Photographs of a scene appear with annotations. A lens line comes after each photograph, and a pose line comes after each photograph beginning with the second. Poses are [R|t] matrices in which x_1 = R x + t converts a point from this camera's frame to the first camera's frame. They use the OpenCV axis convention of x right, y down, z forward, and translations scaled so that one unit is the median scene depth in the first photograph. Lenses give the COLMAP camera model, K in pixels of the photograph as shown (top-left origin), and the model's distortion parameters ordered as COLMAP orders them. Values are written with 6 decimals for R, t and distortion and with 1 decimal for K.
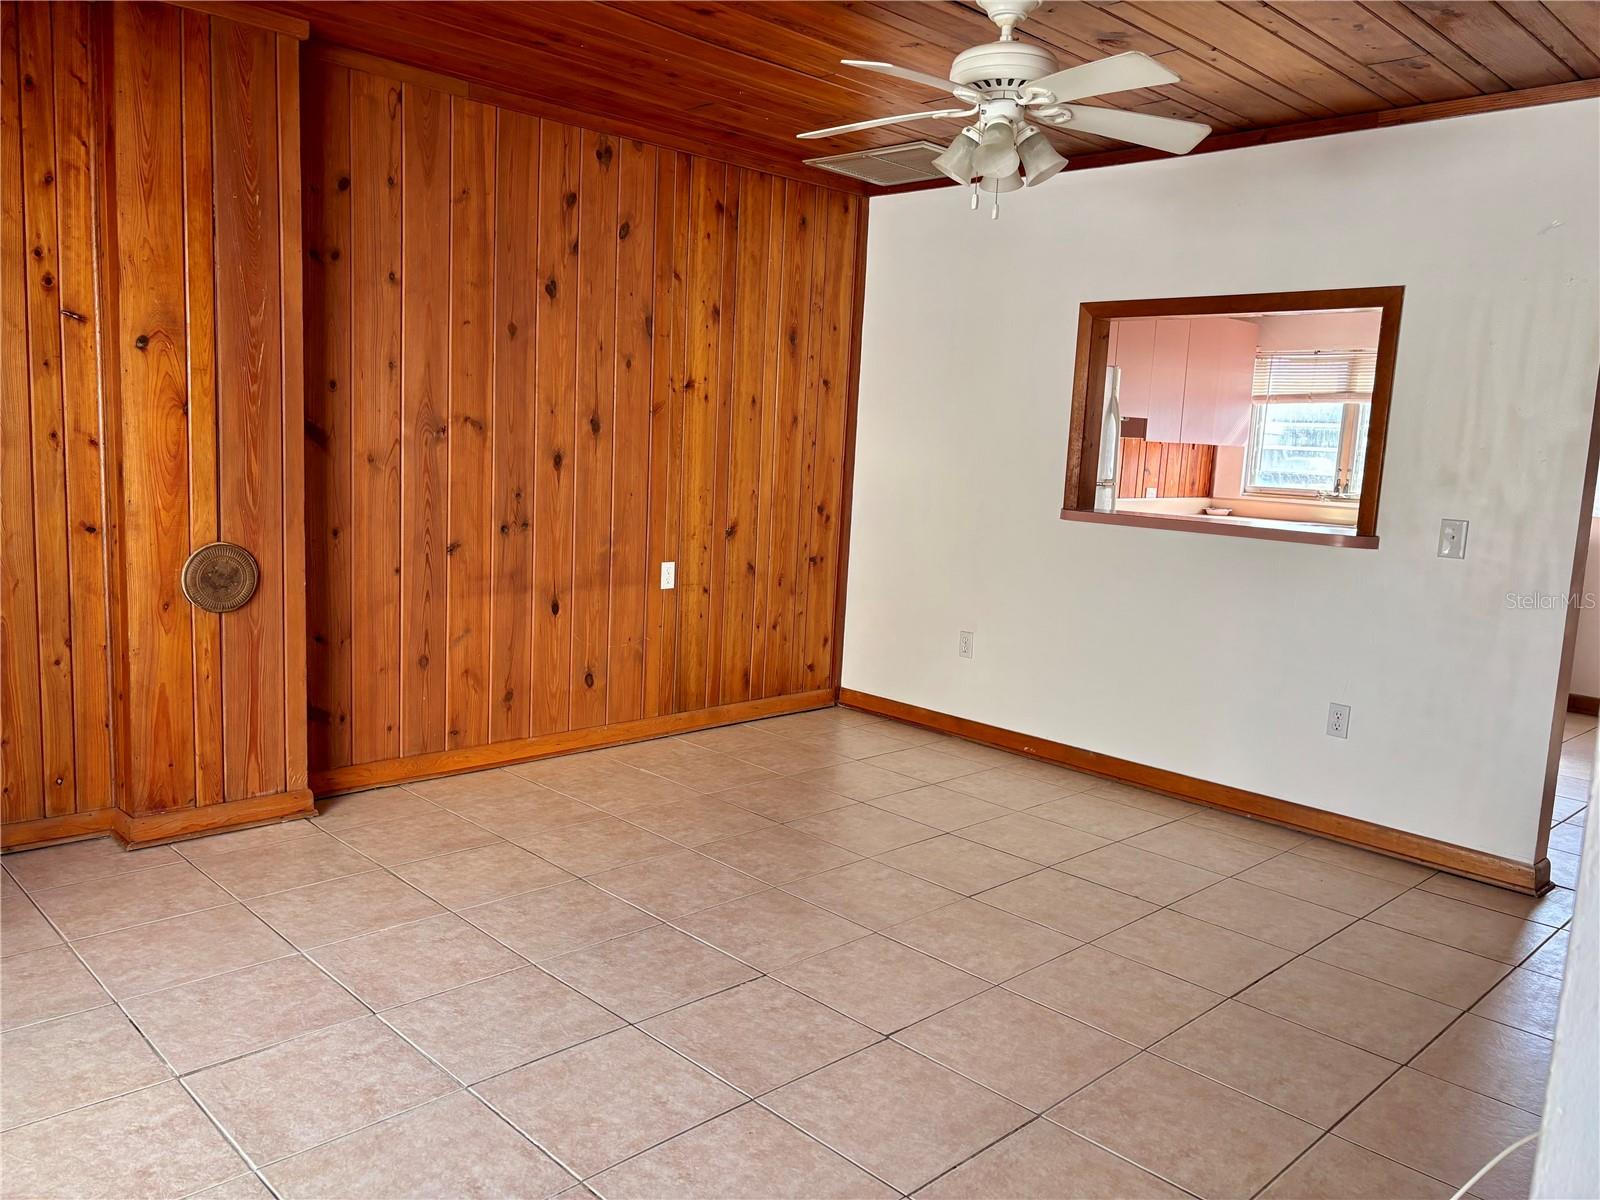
lens RADIAL K [[1211.2, 0, 803.2], [0, 1211.2, 595.8], [0, 0, 1]] dist [0.015527, -0.009719]
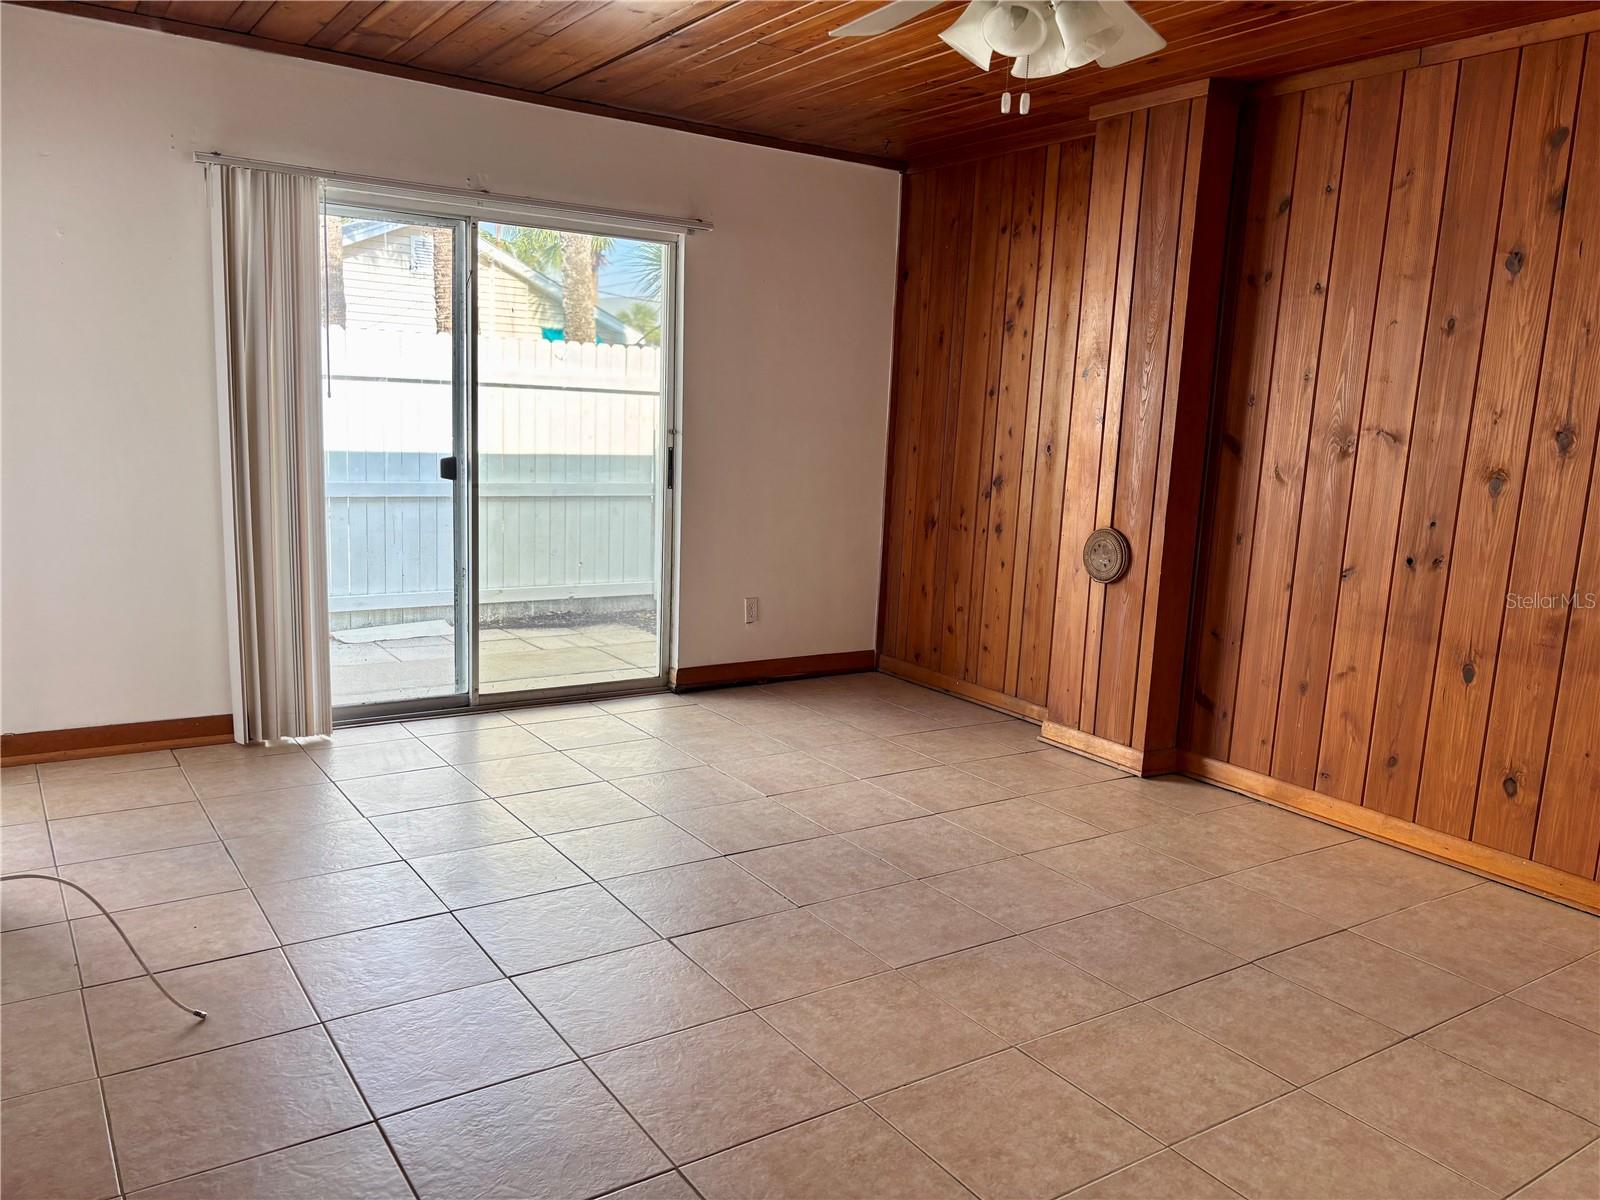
lens RADIAL K [[1211.2, 0, 800.6], [0, 1211.2, 606.7], [0, 0, 1]] dist [0.015527, -0.009719]
pose [[-0.187281, 0.110261, -0.976099, 0.768832], [-0.179677, 0.973071, 0.144393, -0.083083], [0.965734, 0.202425, -0.162426, 0.859214]]
